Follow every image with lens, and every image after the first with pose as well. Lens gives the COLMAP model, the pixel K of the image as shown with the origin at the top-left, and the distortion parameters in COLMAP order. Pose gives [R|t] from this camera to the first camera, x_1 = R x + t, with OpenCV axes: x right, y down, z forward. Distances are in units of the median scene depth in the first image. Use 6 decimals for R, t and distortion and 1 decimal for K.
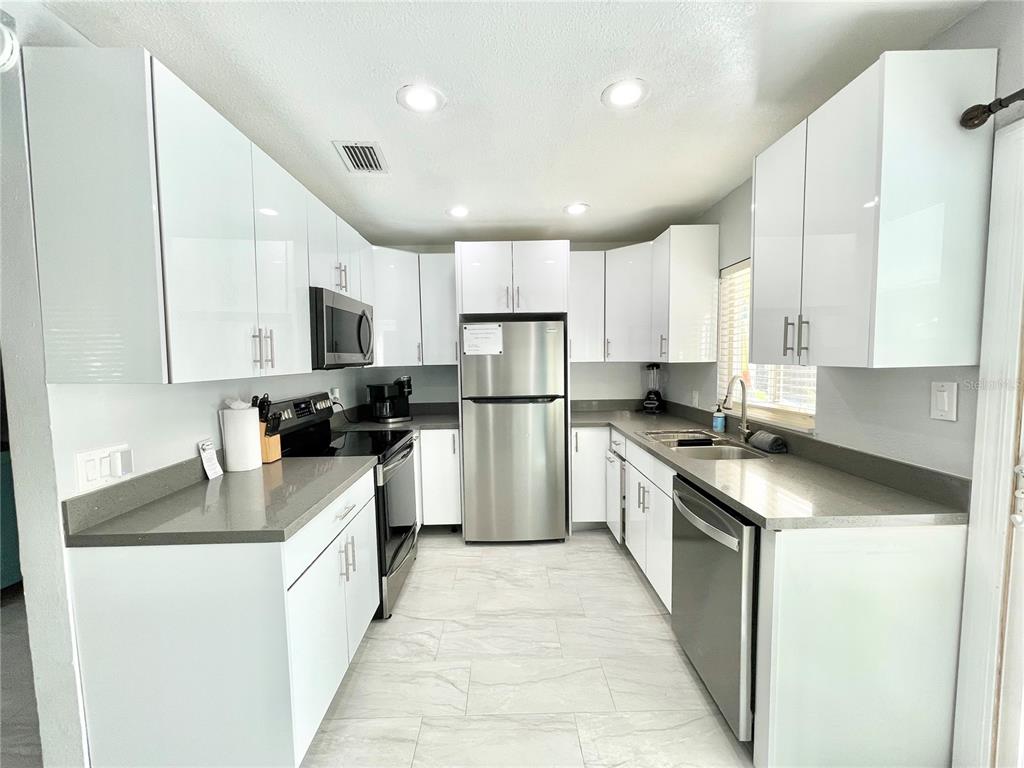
lens RADIAL K [[409.2, 0, 511.6], [0, 409.2, 385.0], [0, 0, 1]] dist [-0.014589, 0.000120]
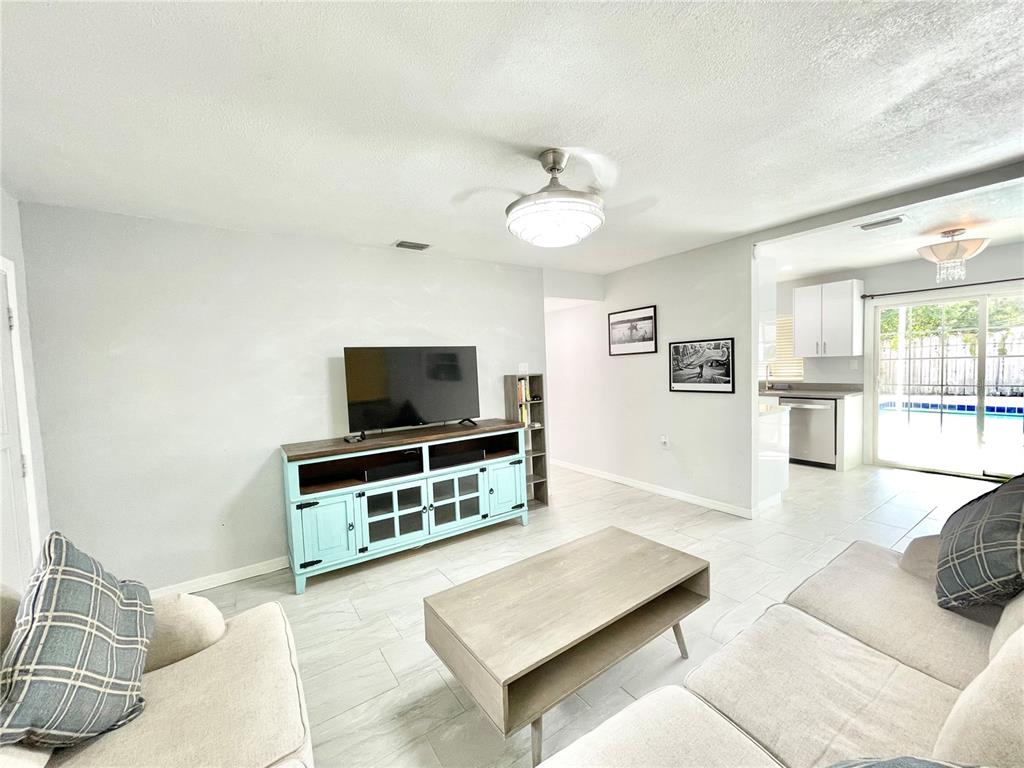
lens RADIAL K [[409.2, 0, 504.8], [0, 409.2, 388.1], [0, 0, 1]] dist [-0.014589, 0.000120]
pose [[0.837078, -0.042815, 0.545406, -1.837419], [0.058660, 0.998210, -0.011670, 0.052370], [-0.543930, 0.041762, 0.838091, -0.202963]]
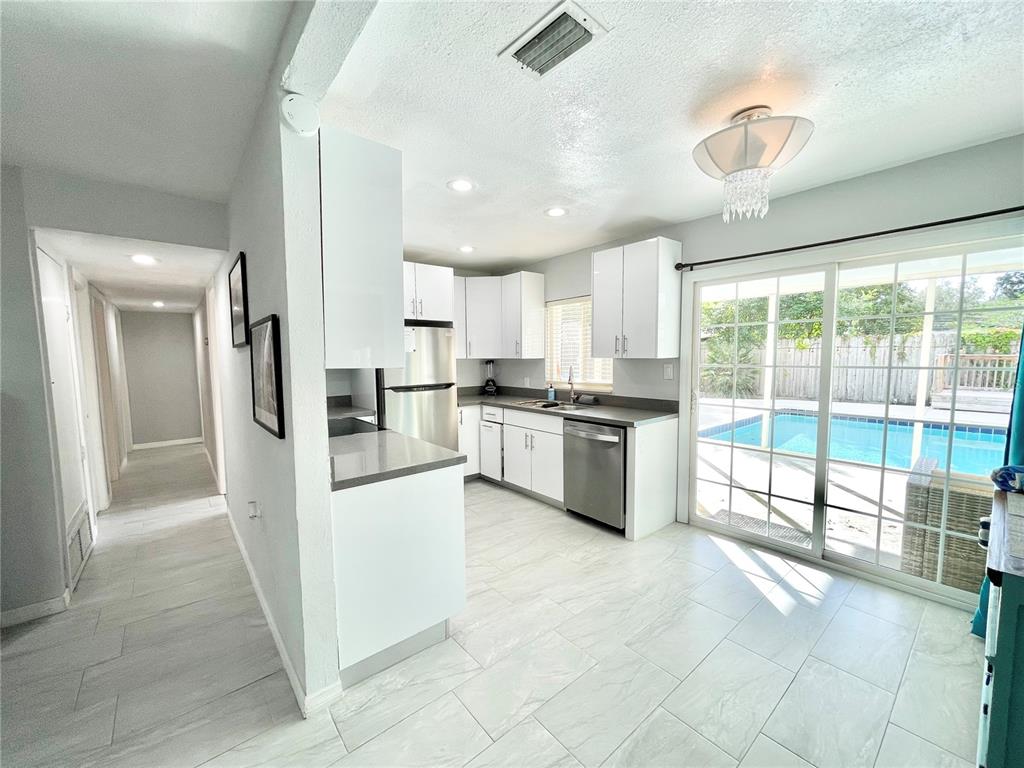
lens RADIAL K [[409.2, 0, 511.2], [0, 409.2, 383.7], [0, 0, 1]] dist [-0.014589, 0.000120]
pose [[0.774644, -0.035693, 0.631390, -0.631476], [0.038578, 0.999214, 0.009156, 0.024971], [-0.631220, 0.017265, 0.775412, -0.177674]]
